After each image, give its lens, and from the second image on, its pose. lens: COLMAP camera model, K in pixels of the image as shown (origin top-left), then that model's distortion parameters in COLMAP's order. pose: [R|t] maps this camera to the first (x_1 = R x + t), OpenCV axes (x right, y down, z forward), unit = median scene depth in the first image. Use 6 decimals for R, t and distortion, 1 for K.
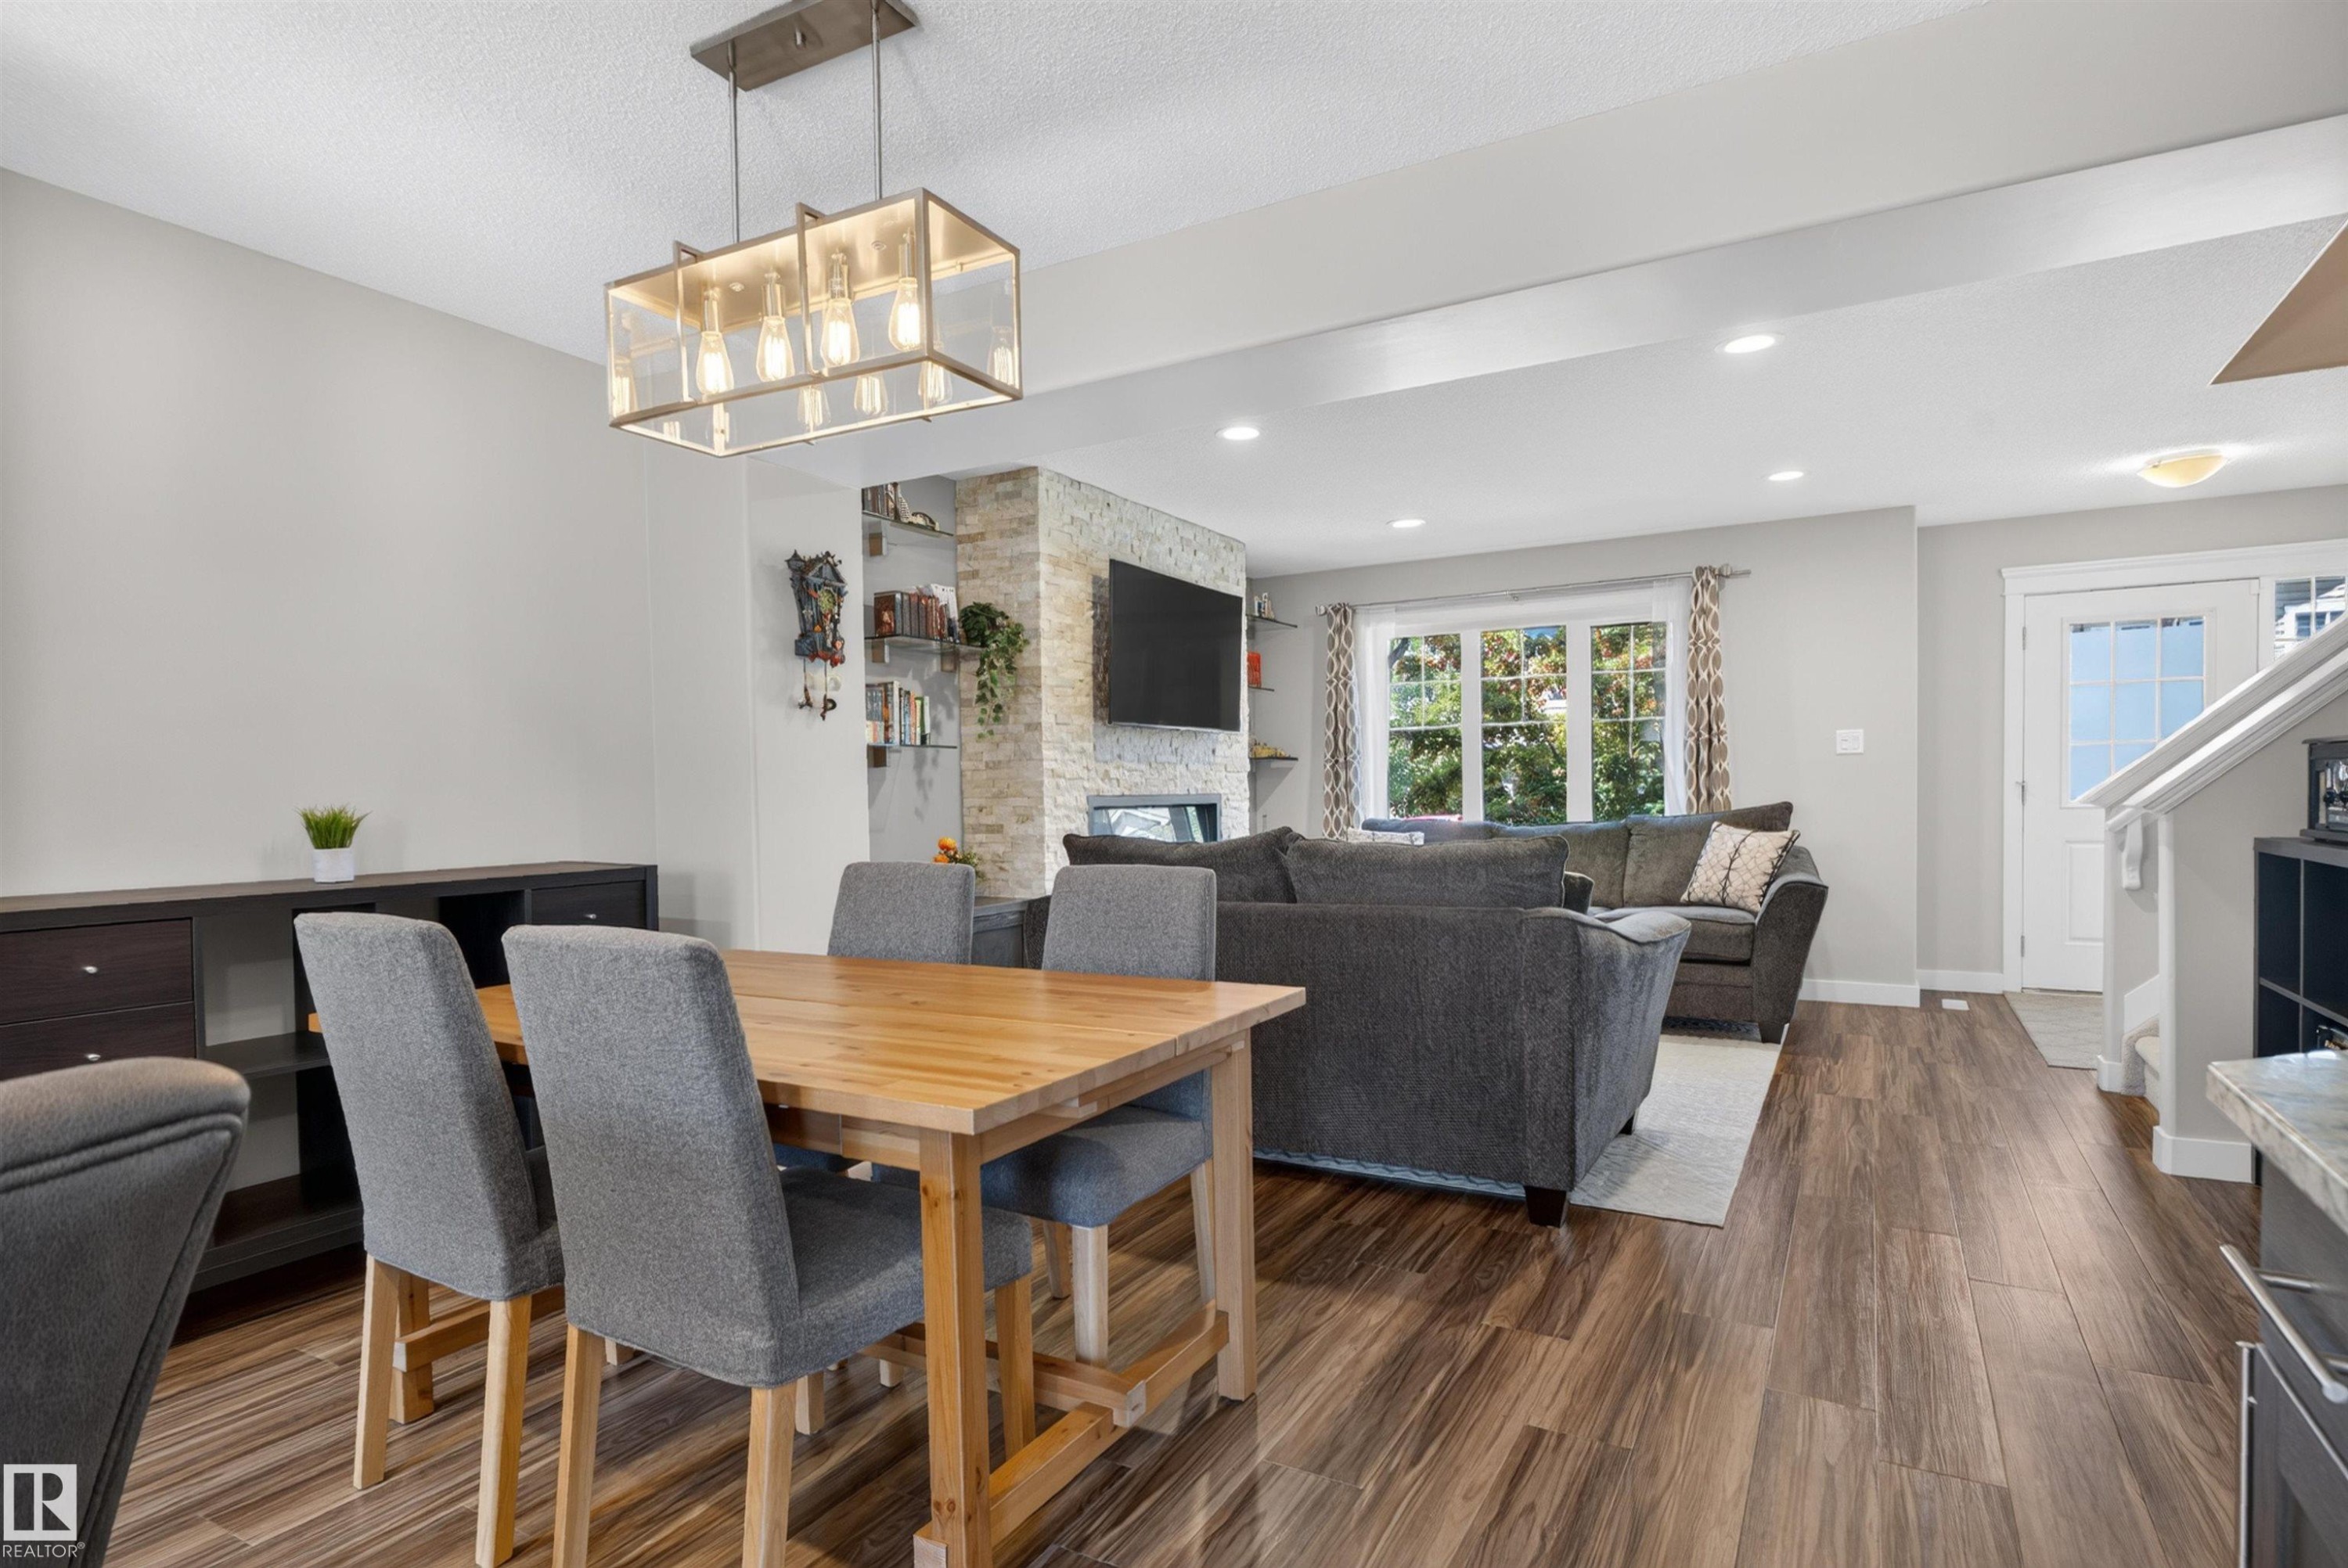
lens RADIAL K [[1211.4, 0, 1178.9], [0, 1211.4, 810.1], [0, 0, 1]] dist [-0.006187, 0.000028]
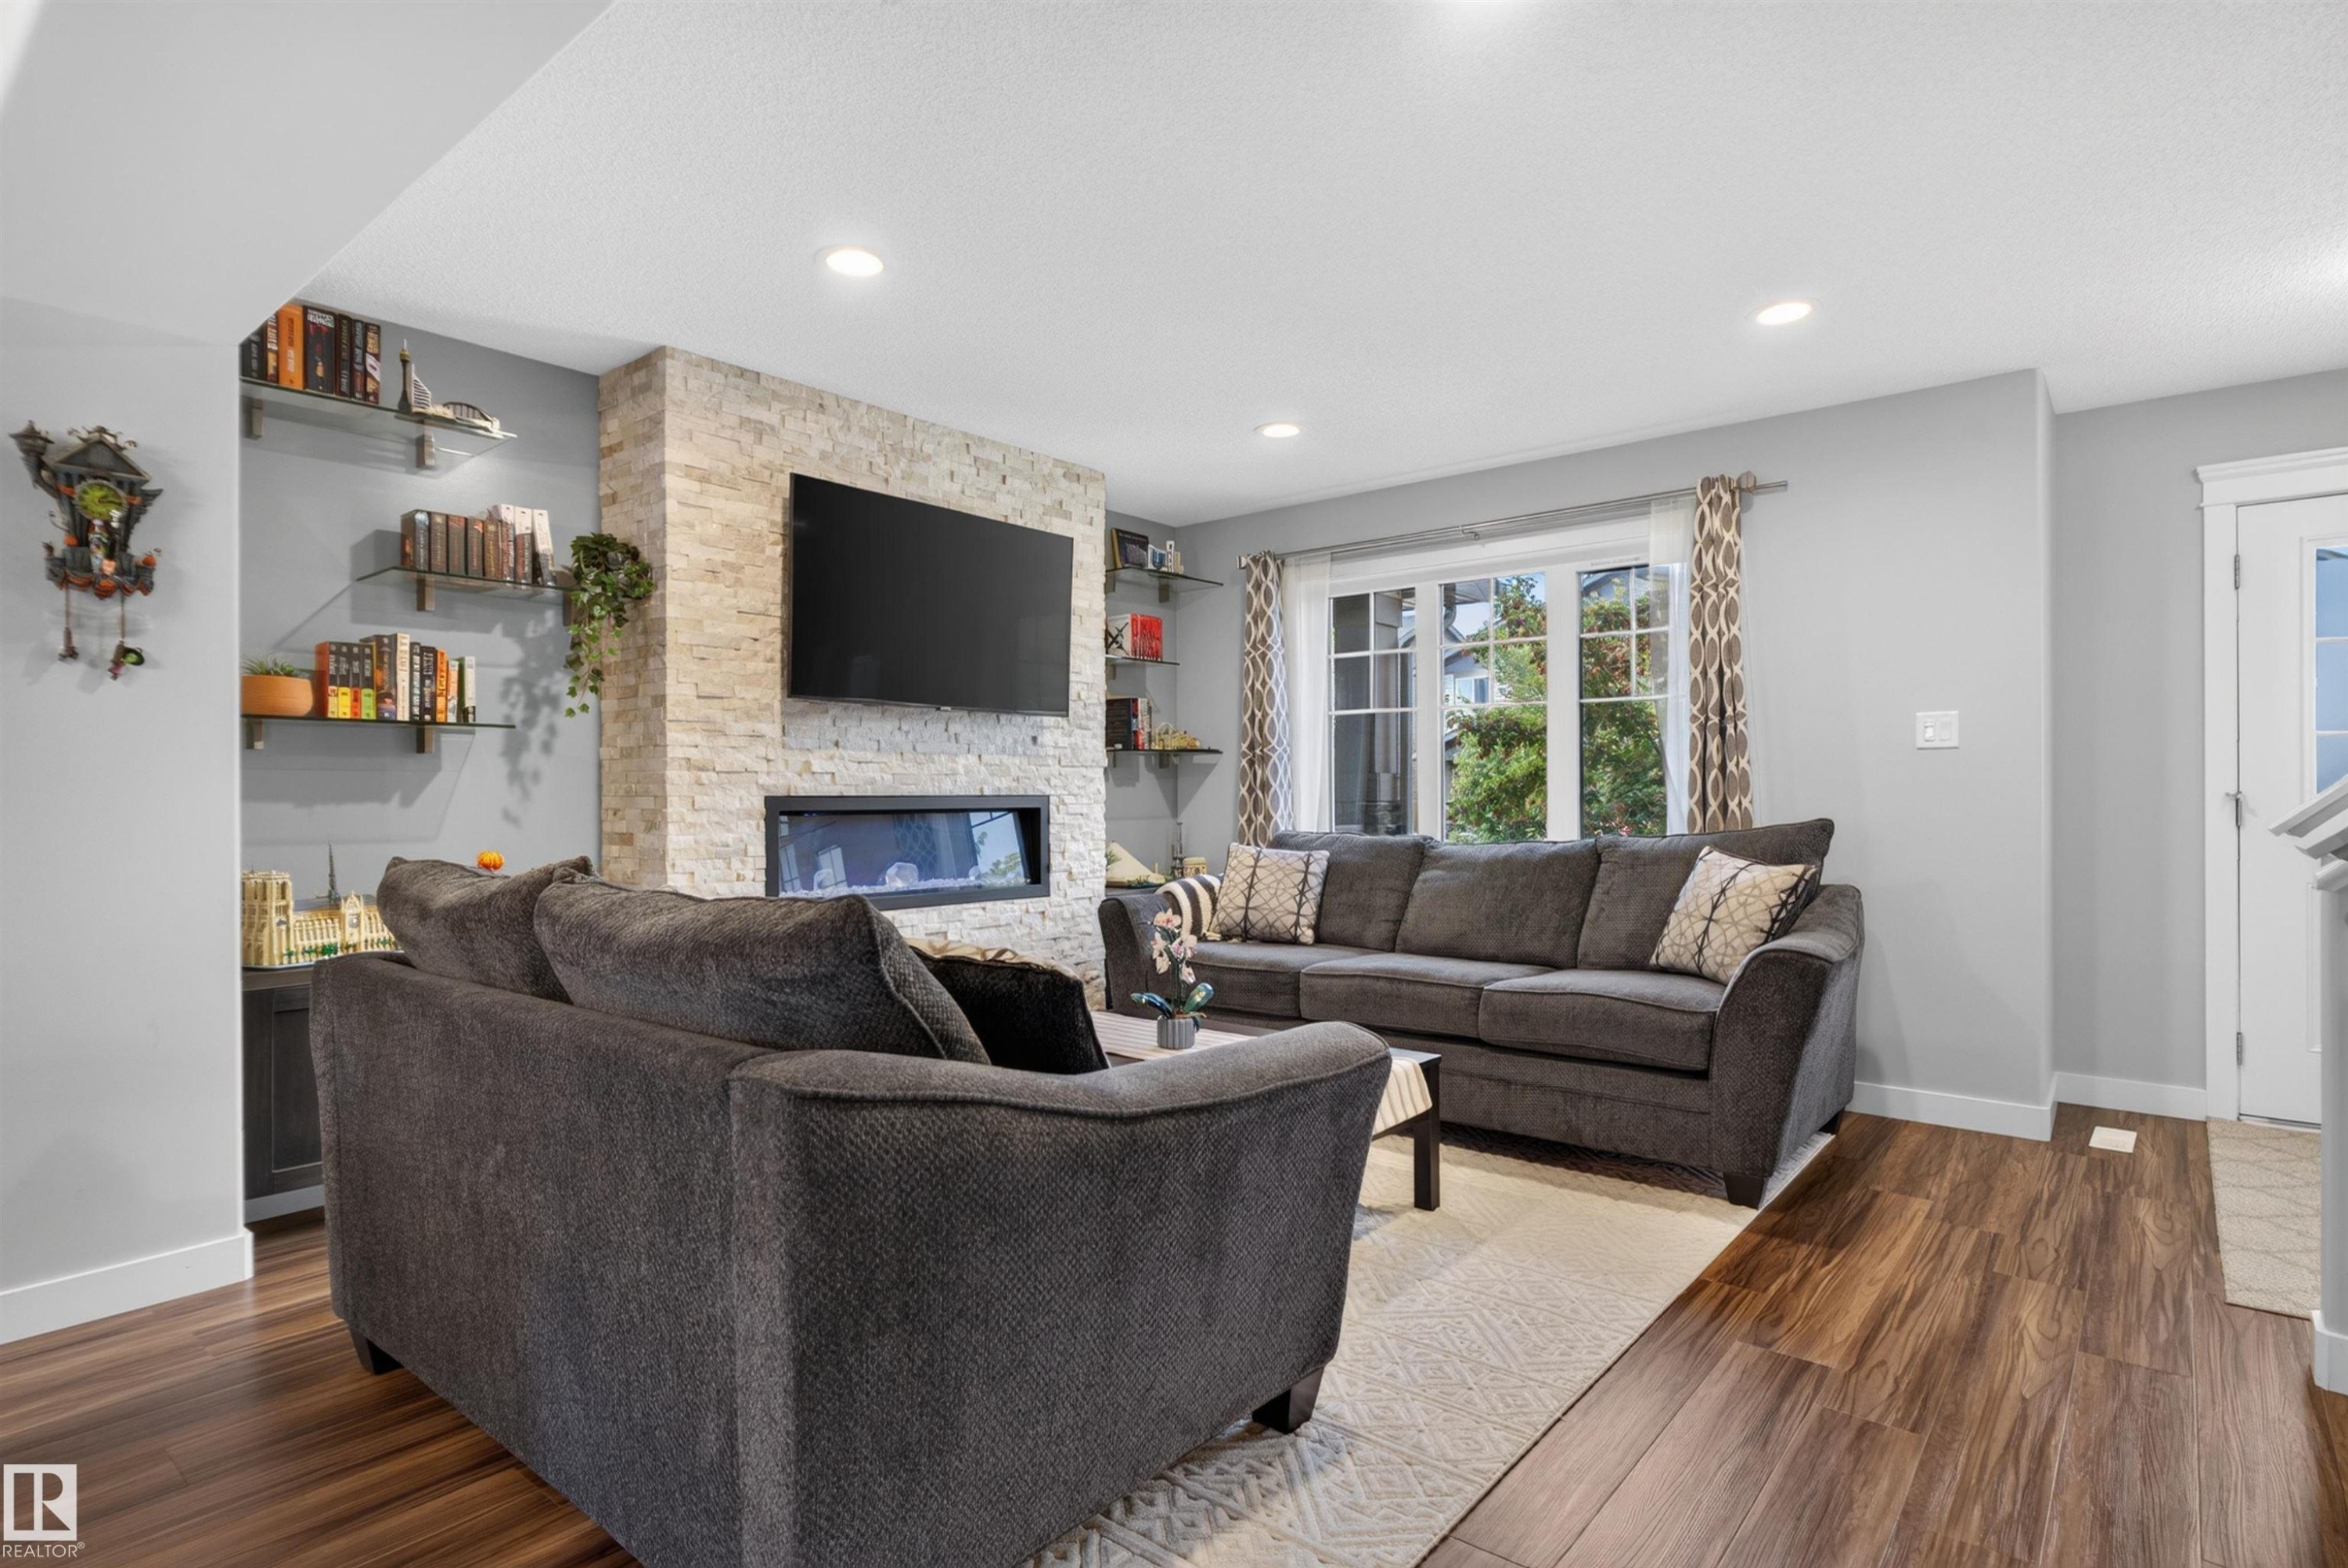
lens RADIAL K [[1211.4, 0, 1170.2], [0, 1211.4, 774.6], [0, 0, 1]] dist [-0.006187, 0.000028]
pose [[0.985473, 0.010175, -0.169525, 0.295594], [-0.015012, 0.999515, -0.027274, -0.008503], [0.169165, 0.029422, 0.985148, 0.322158]]
